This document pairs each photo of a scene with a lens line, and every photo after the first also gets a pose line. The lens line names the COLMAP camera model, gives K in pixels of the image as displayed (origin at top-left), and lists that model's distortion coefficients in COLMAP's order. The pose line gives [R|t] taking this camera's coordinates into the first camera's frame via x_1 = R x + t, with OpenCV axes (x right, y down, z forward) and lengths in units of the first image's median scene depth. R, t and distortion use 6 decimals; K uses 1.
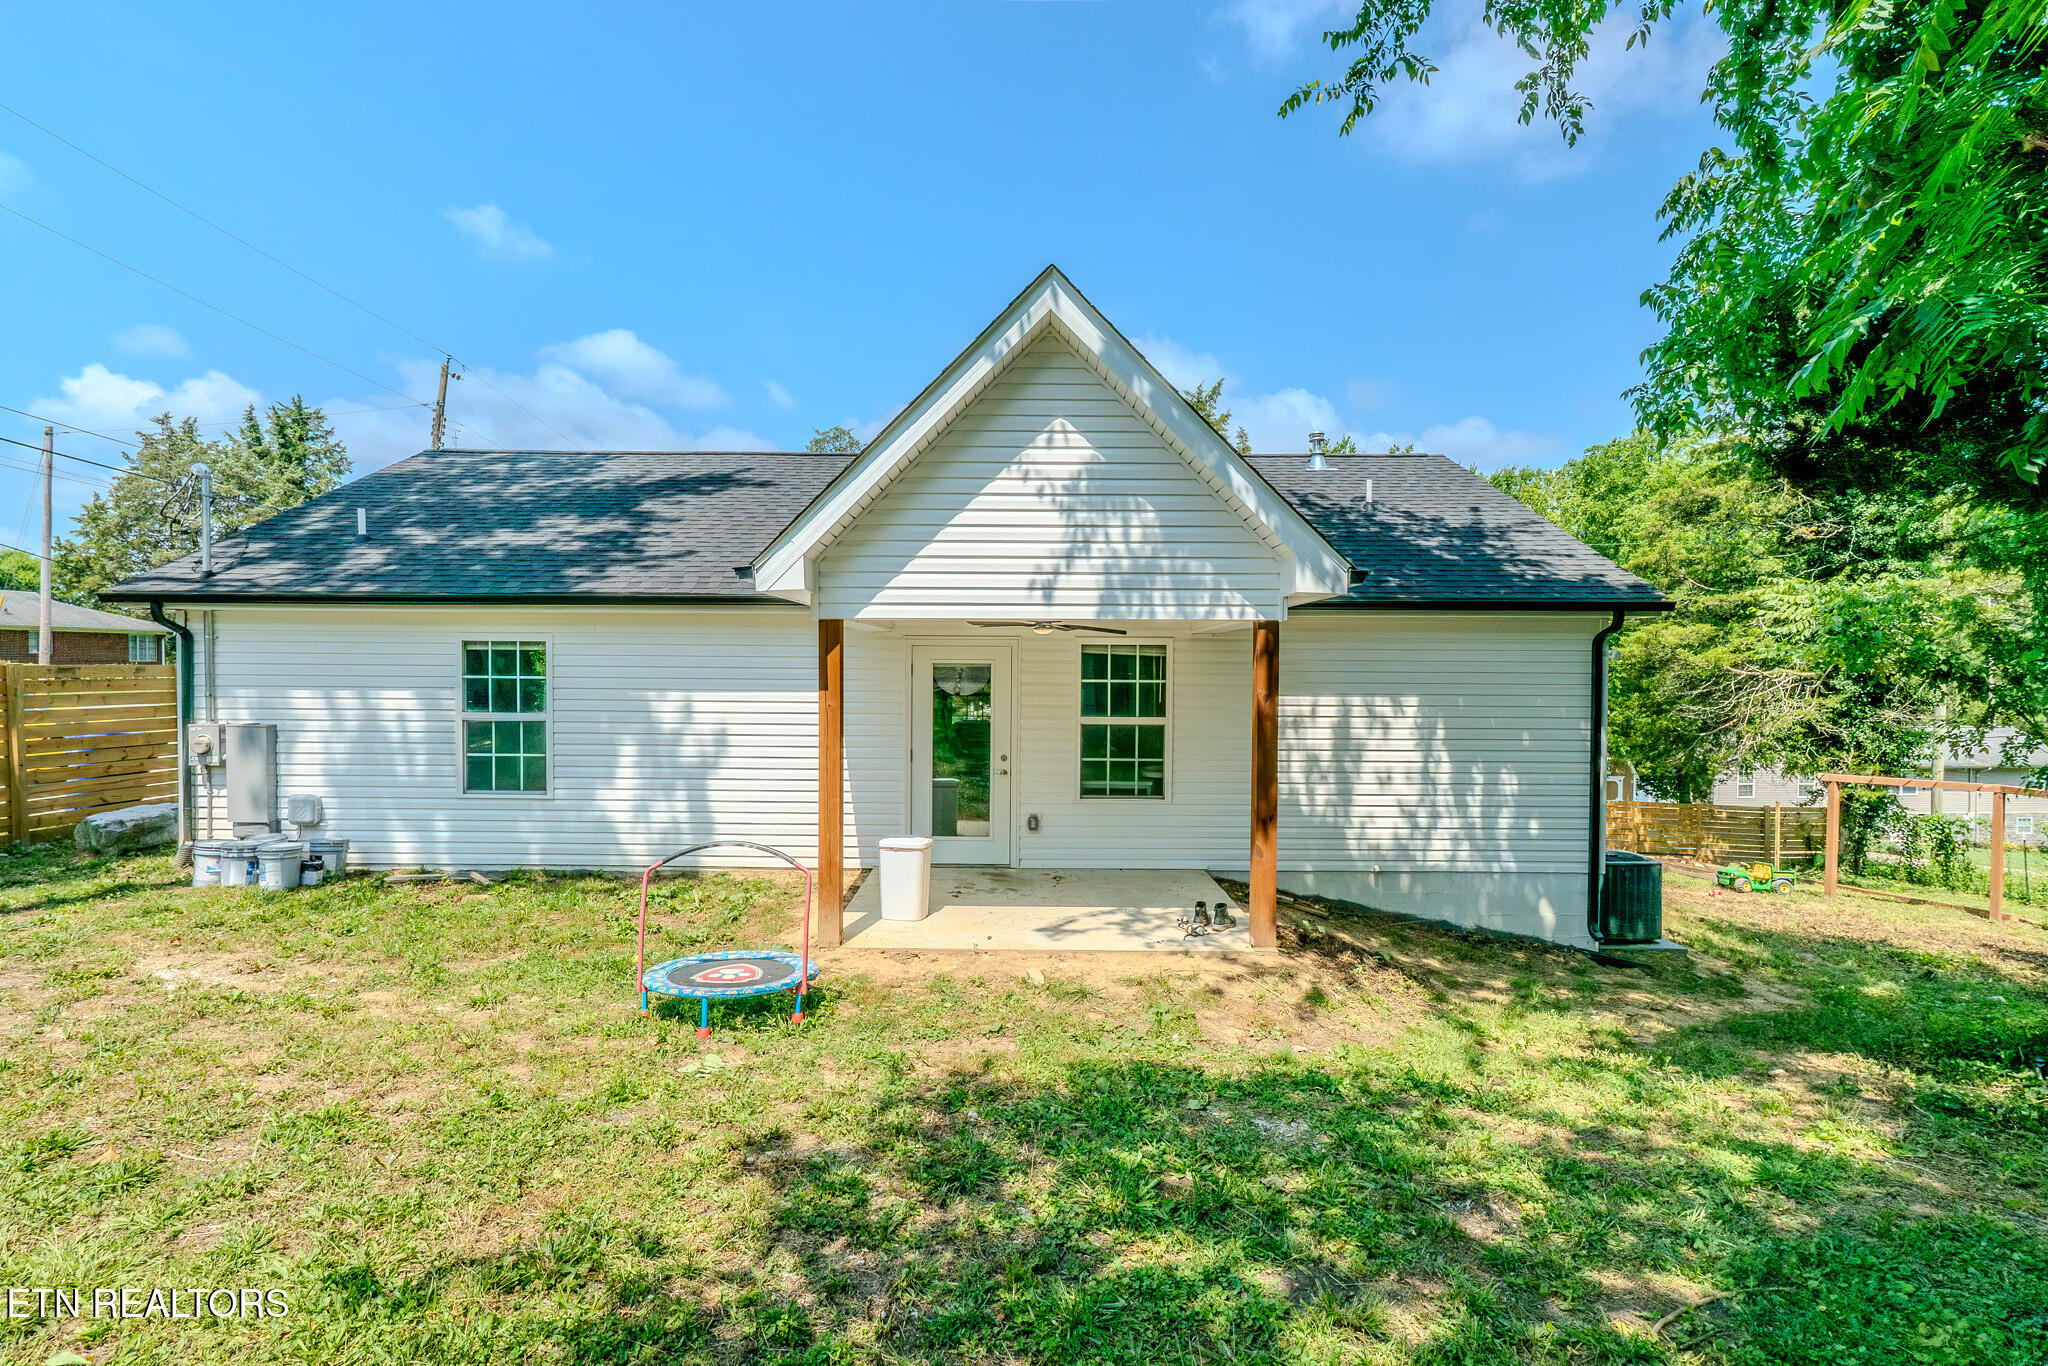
lens RADIAL K [[941.1, 0, 1013.7], [0, 941.1, 689.5], [0, 0, 1]] dist [-0.004695, -0.000533]
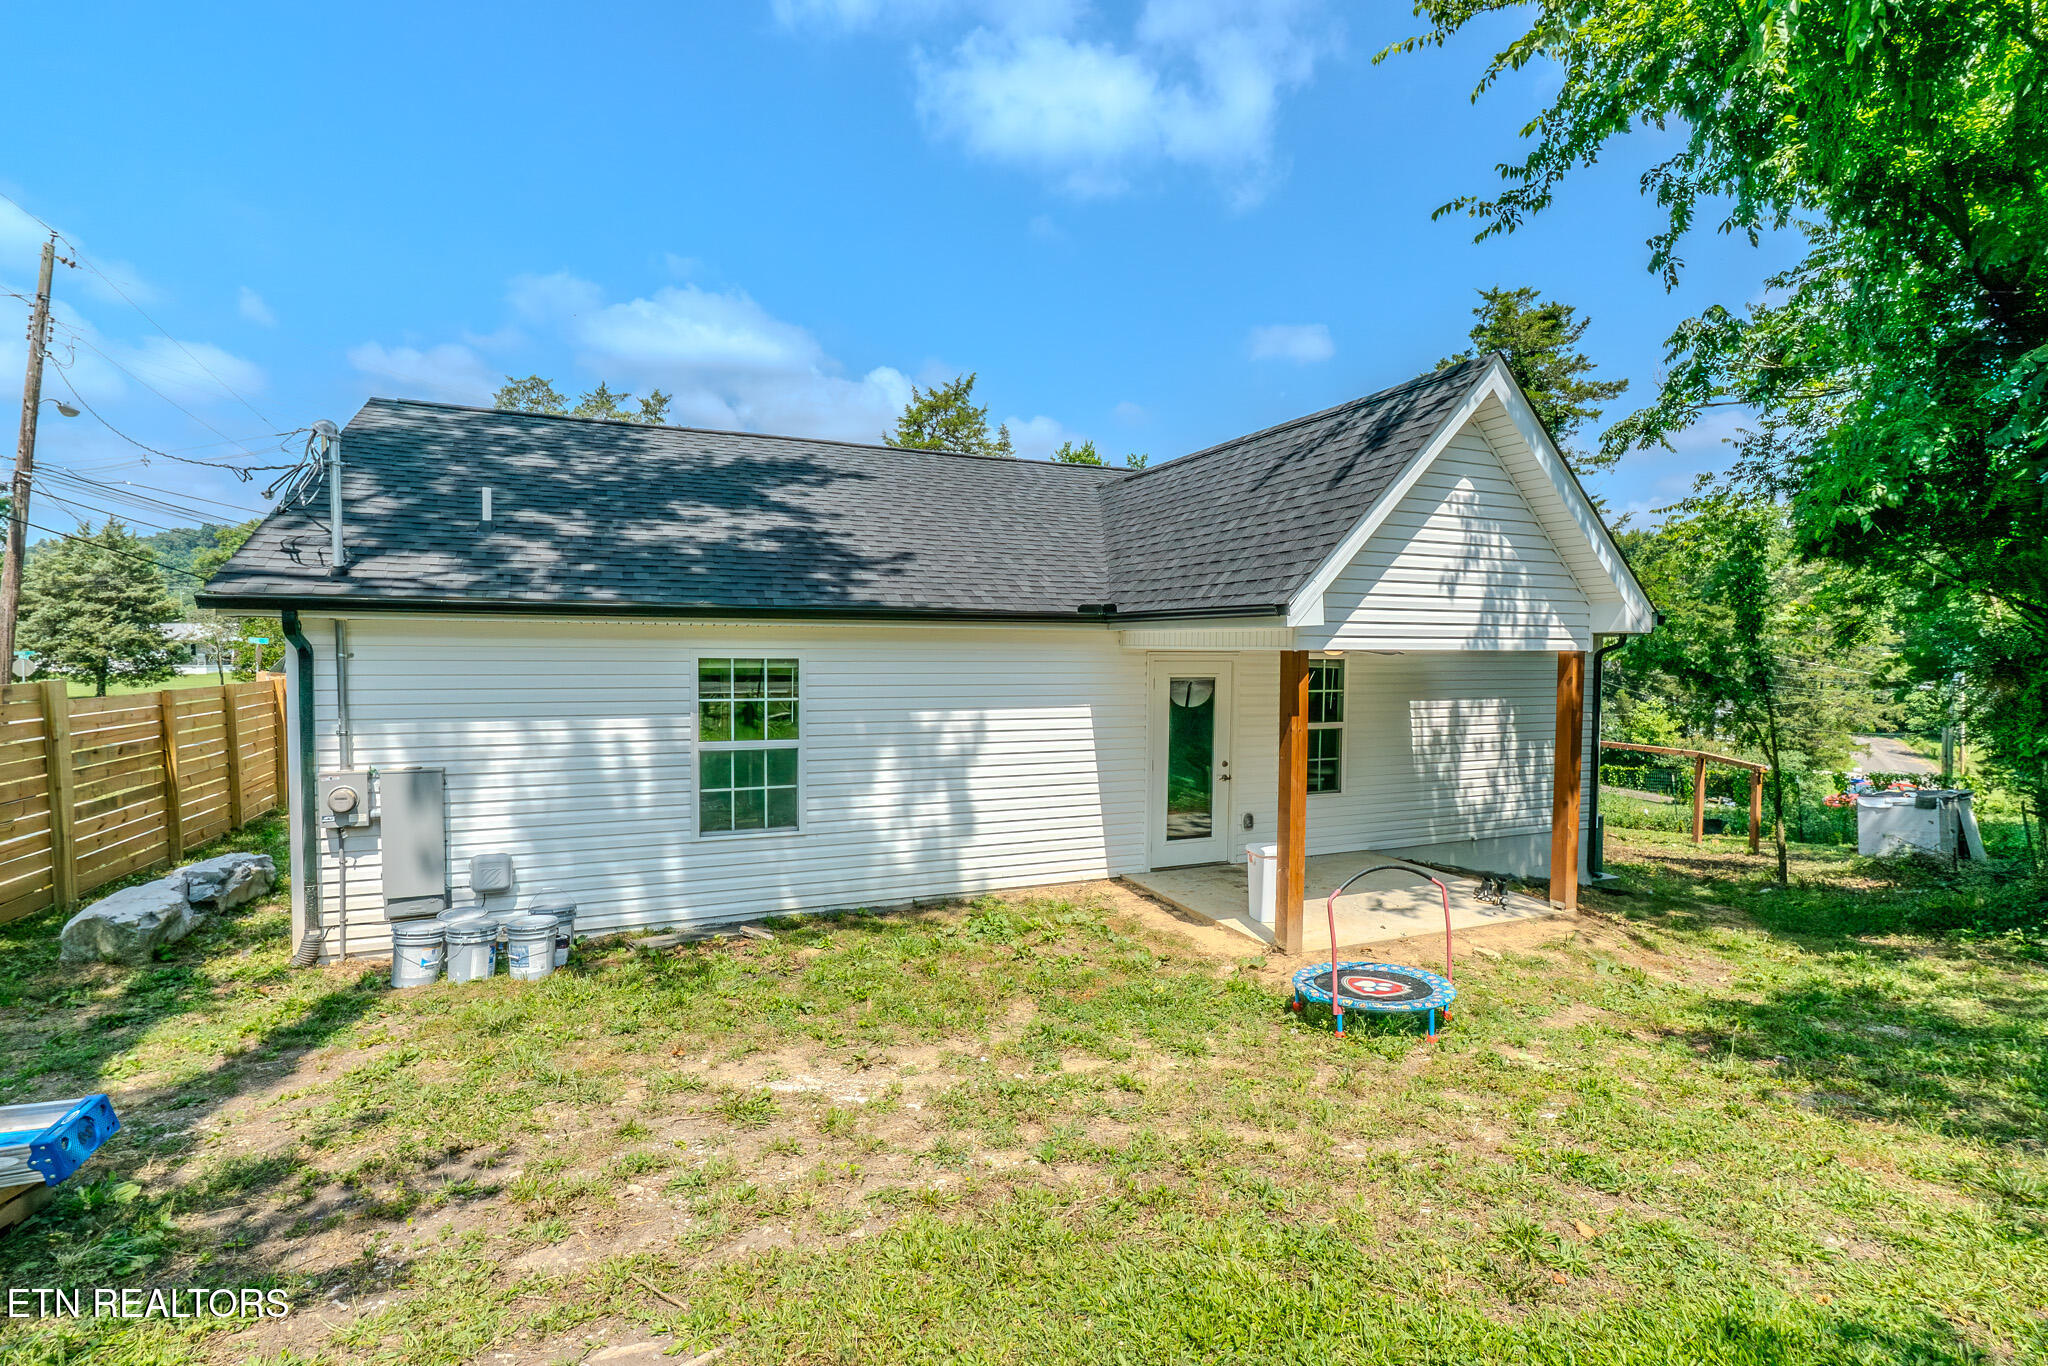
lens RADIAL K [[936.5, 0, 1024.0], [0, 936.5, 683.0], [0, 0, 1]] dist [-0.005825, -0.000257]
pose [[0.917959, -0.015496, 0.396372, -0.652788], [0.007798, 0.999749, 0.021026, -0.044792], [-0.396598, -0.016210, 0.917849, 0.100856]]
